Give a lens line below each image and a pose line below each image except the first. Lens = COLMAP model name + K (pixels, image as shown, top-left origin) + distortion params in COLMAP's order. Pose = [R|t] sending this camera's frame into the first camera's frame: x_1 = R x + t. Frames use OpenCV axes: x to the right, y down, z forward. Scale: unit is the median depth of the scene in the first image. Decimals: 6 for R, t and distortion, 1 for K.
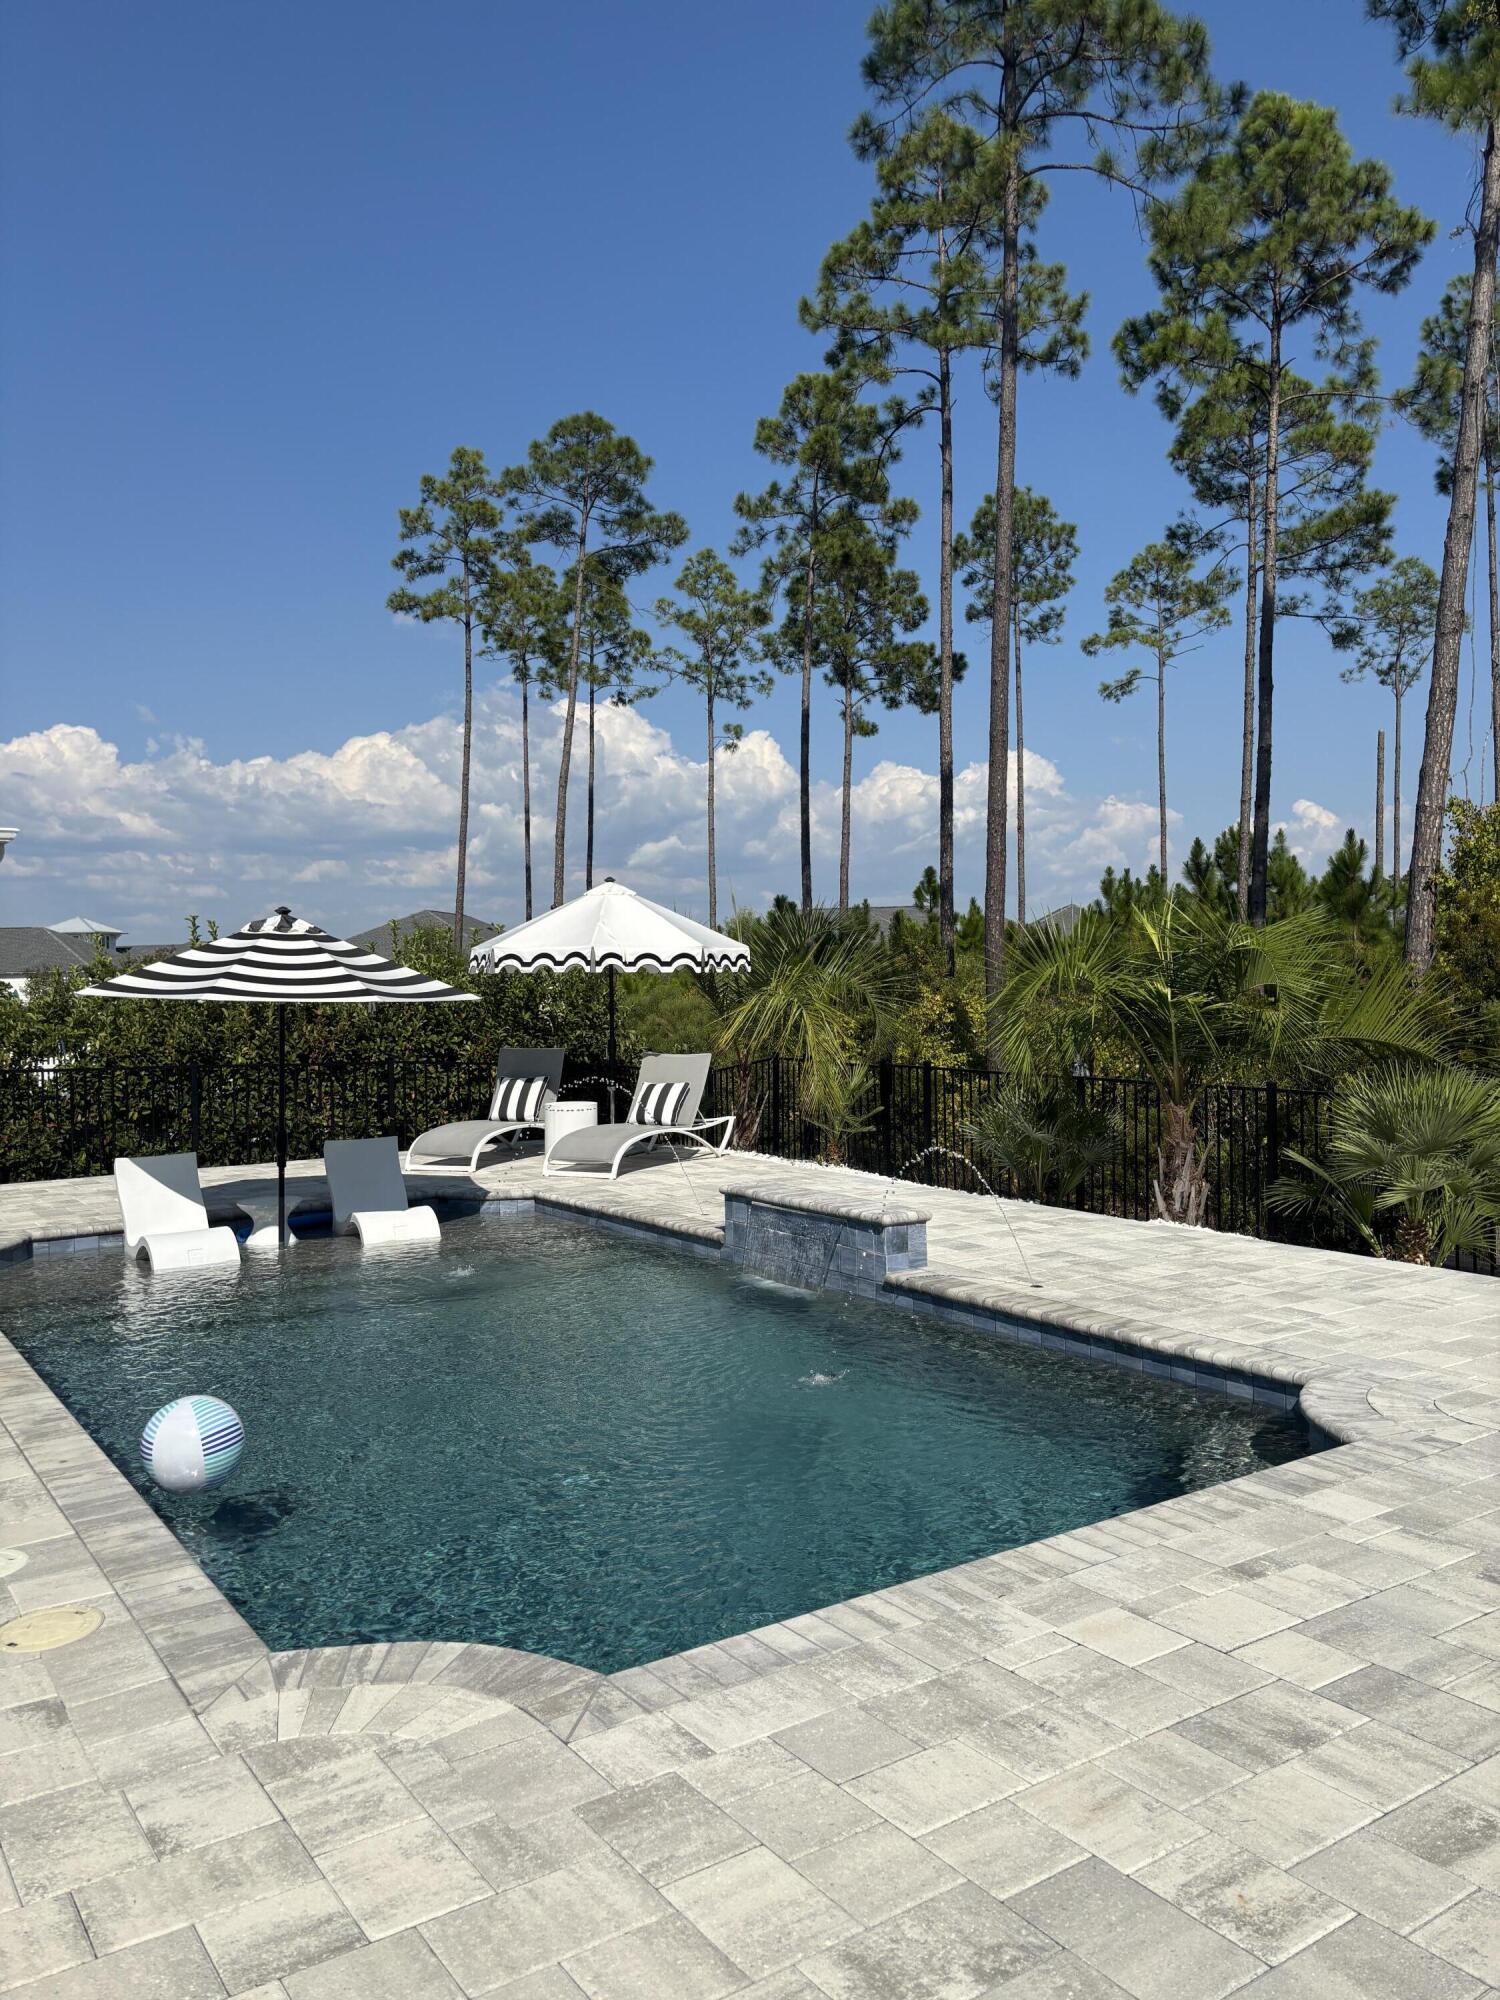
lens RADIAL K [[1481.1, 0, 750.0], [0, 1481.1, 1000.0], [0, 0, 1]] dist [0.068701, 0.002025]
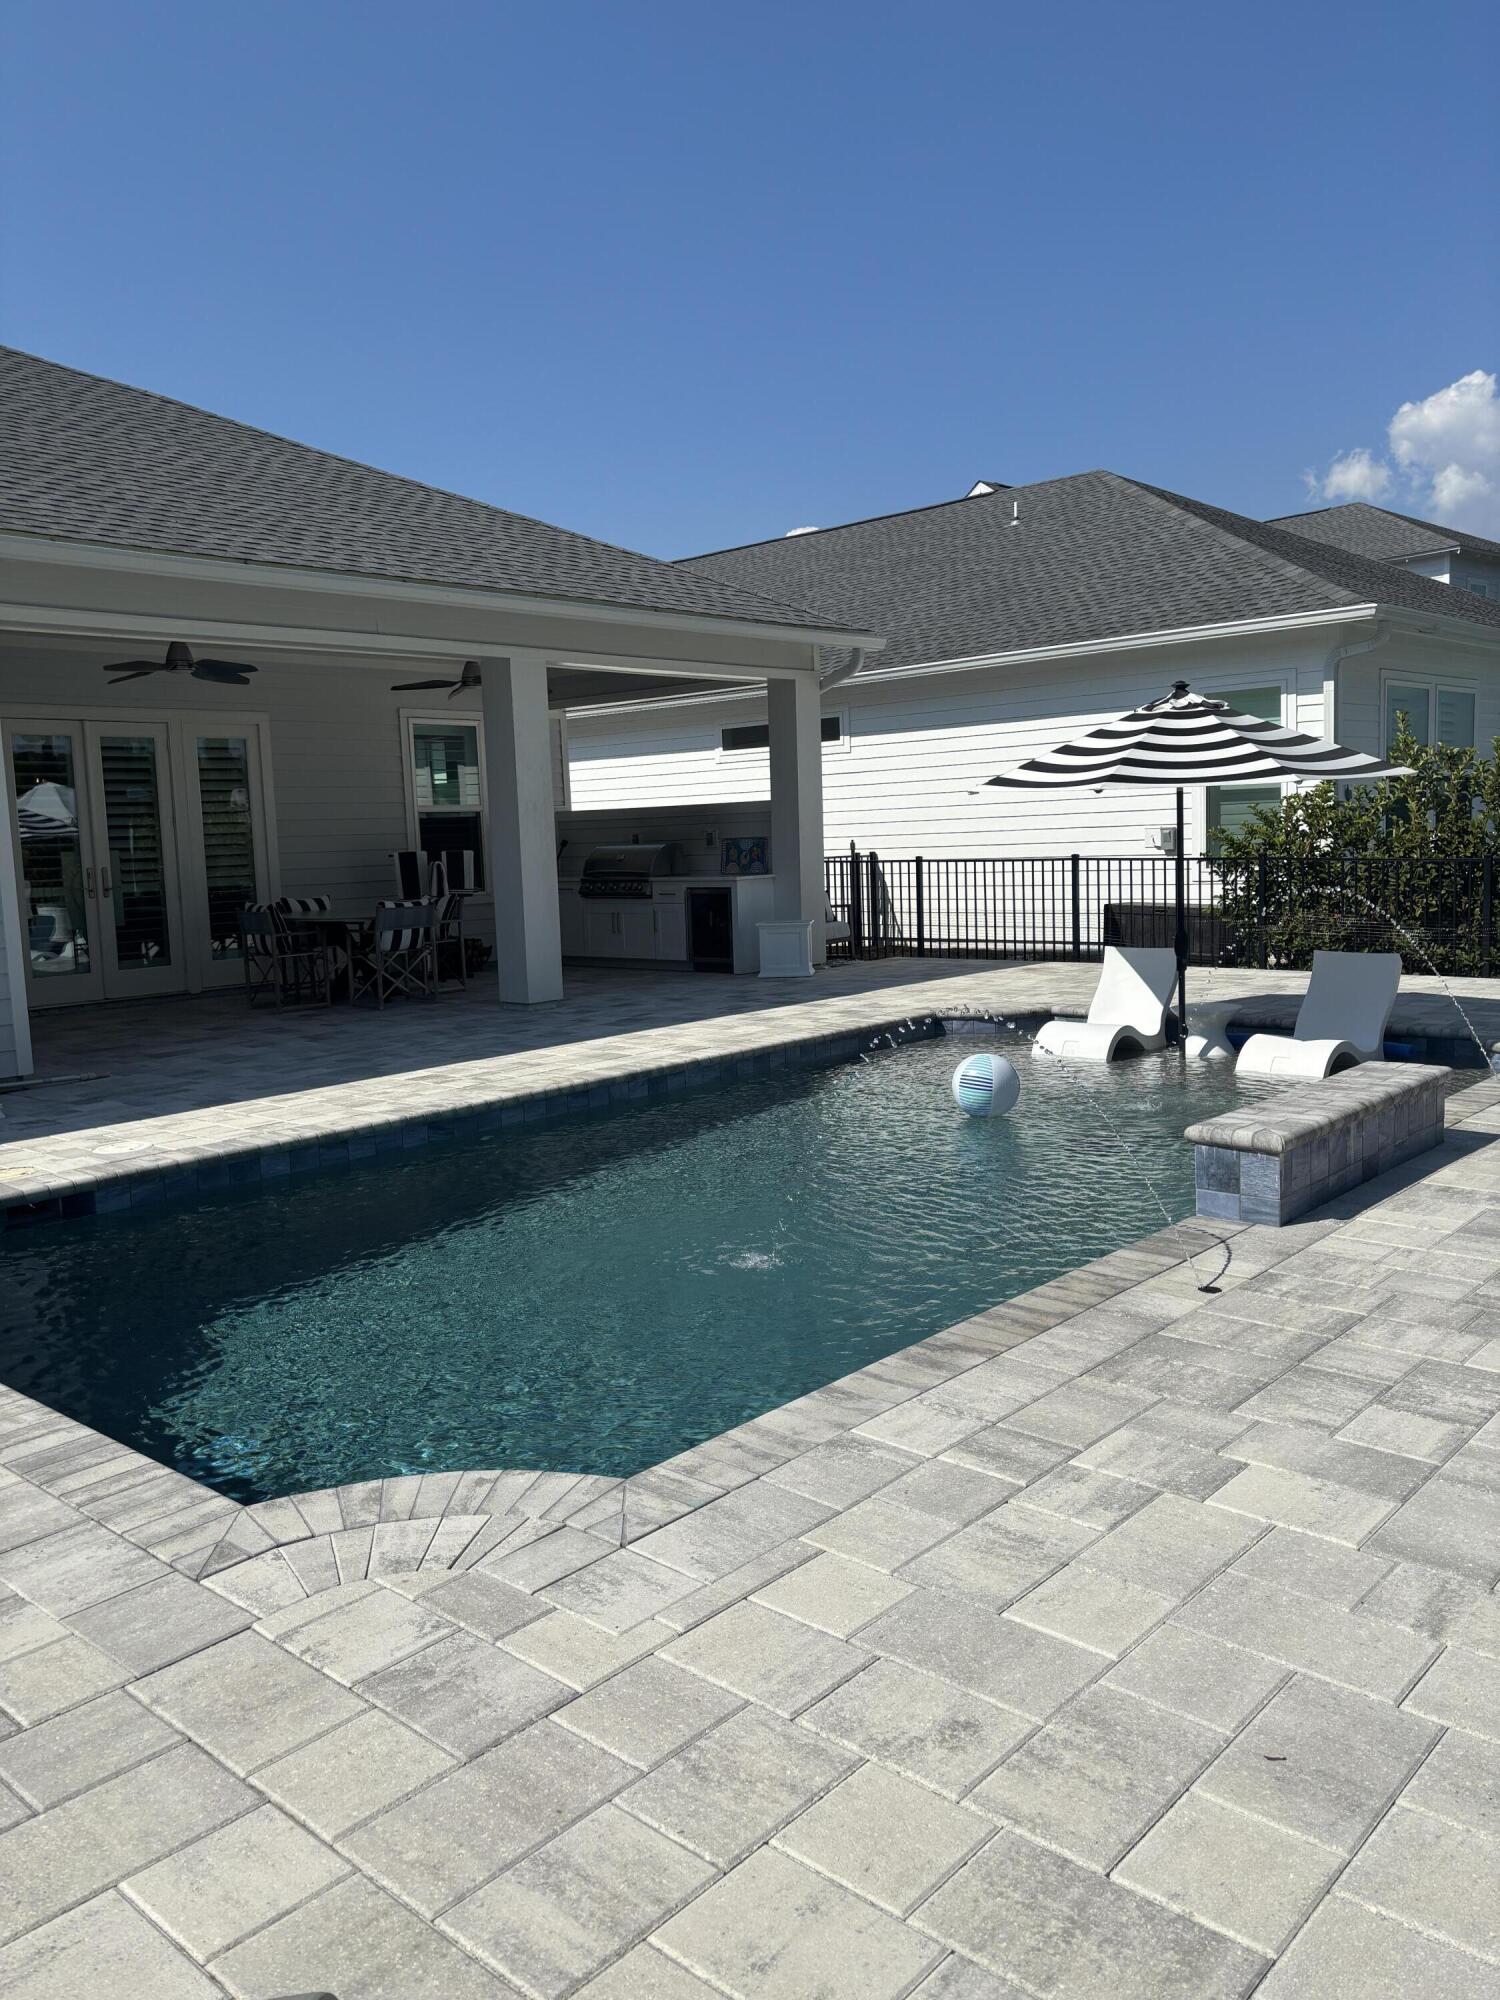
lens RADIAL K [[1481.1, 0, 750.0], [0, 1481.1, 1000.0], [0, 0, 1]] dist [0.068701, 0.002025]
pose [[0.212845, 0.110736, -0.970791, 0.779173], [0.030256, 0.992334, 0.119827, 0.018107], [0.976617, -0.054877, 0.207862, 0.832829]]
